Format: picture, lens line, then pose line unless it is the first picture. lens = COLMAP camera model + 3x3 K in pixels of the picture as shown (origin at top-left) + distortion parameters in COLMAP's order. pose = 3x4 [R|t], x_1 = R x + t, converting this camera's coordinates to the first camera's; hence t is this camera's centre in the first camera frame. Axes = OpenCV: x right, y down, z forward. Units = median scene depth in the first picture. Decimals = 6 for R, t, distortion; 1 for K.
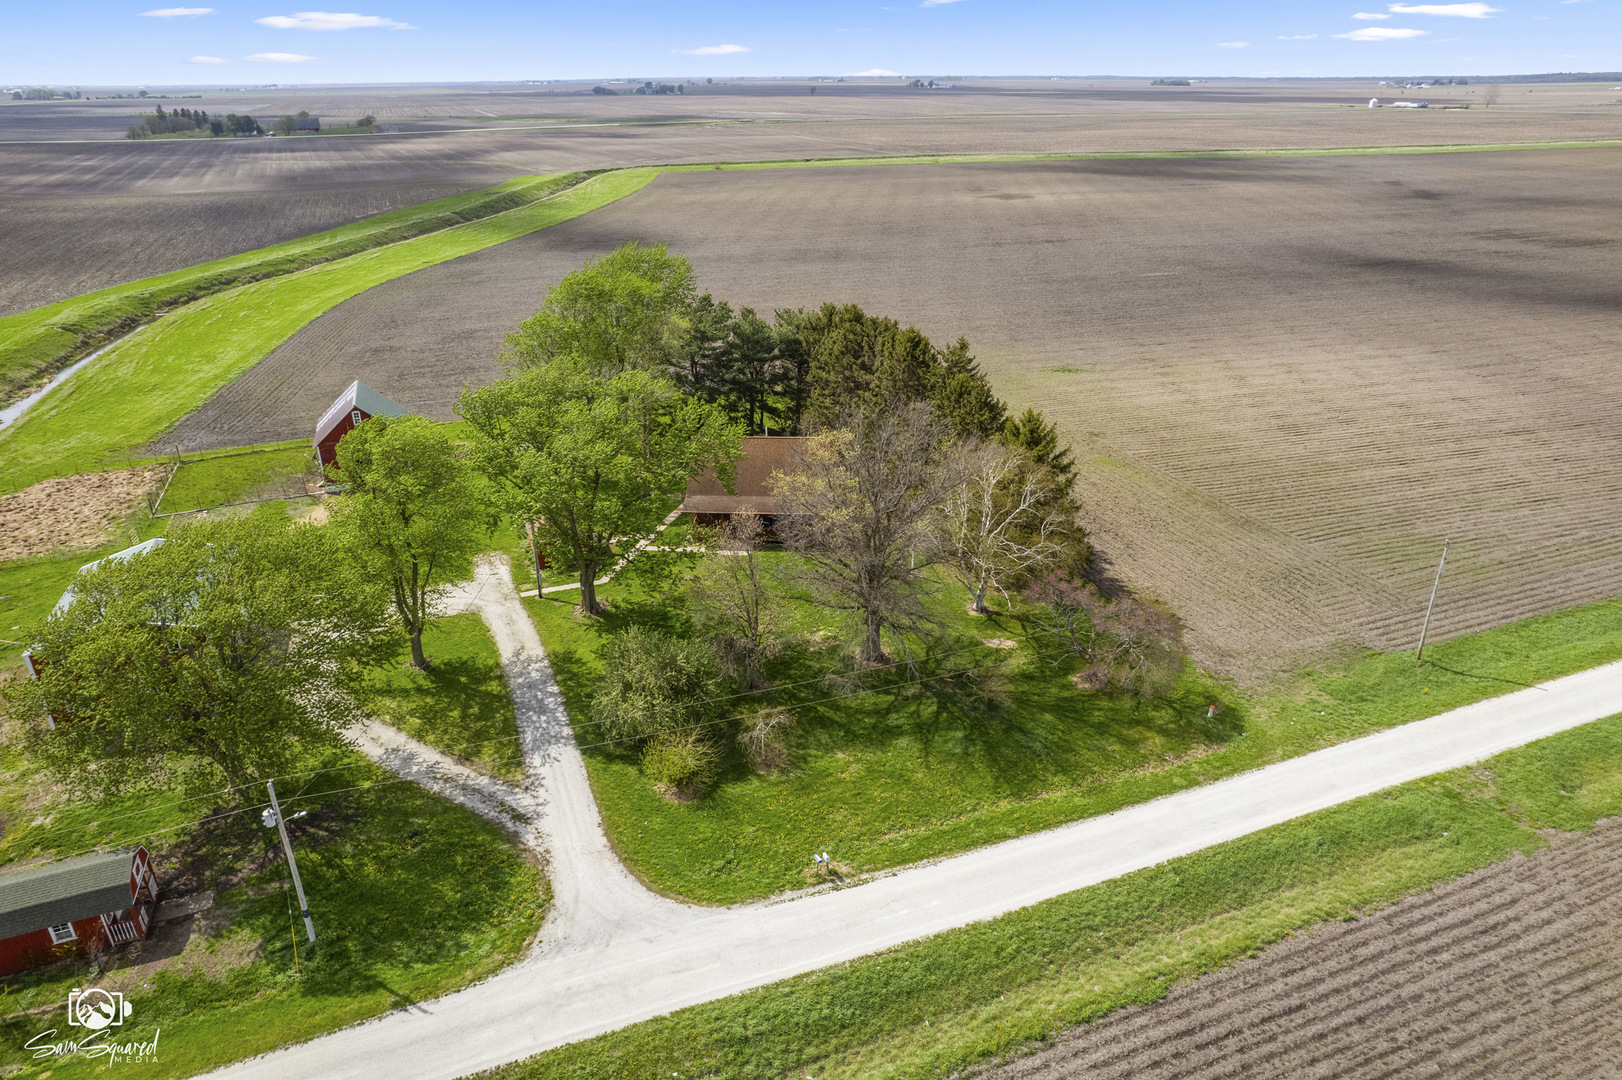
lens RADIAL K [[1036.9, 0, 808.7], [0, 1036.9, 548.3], [0, 0, 1]] dist [-0.083467, 0.074644]
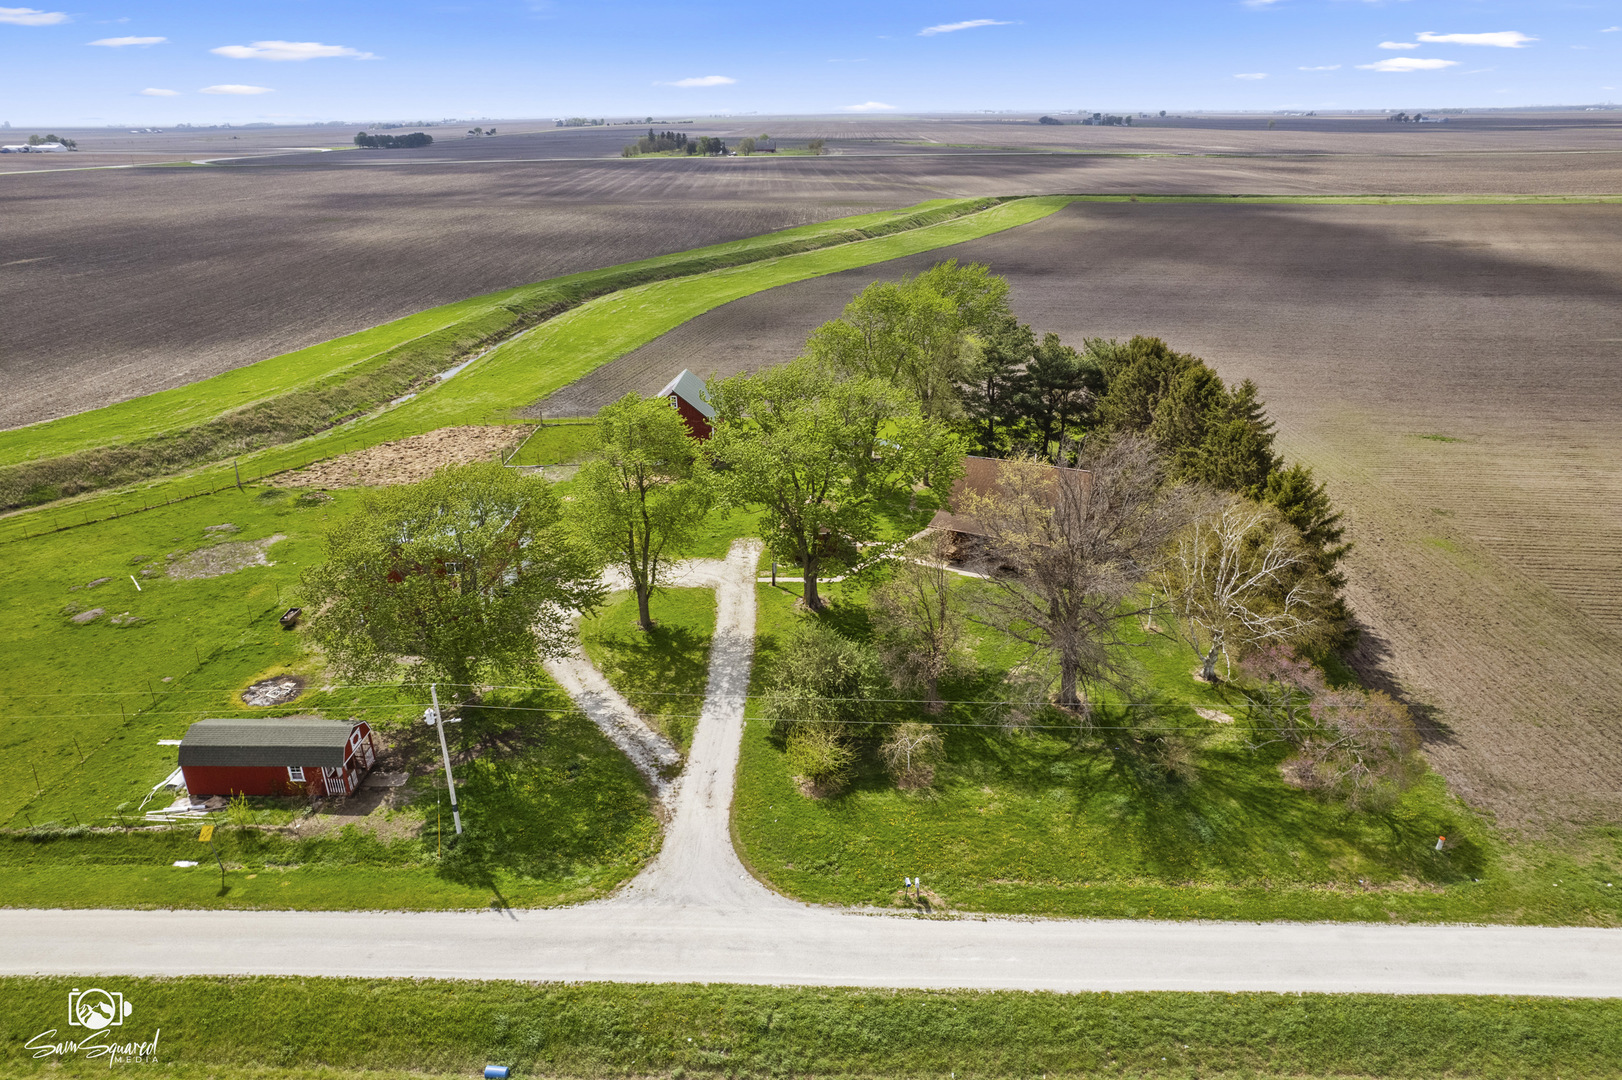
lens RADIAL K [[1036.9, 0, 808.7], [0, 1036.9, 548.3], [0, 0, 1]] dist [-0.083467, 0.074644]
pose [[0.920818, 0.150702, -0.359699, 0.194808], [-0.159831, 0.987135, 0.004414, 0.000452], [0.355737, 0.053427, 0.933058, 0.035753]]
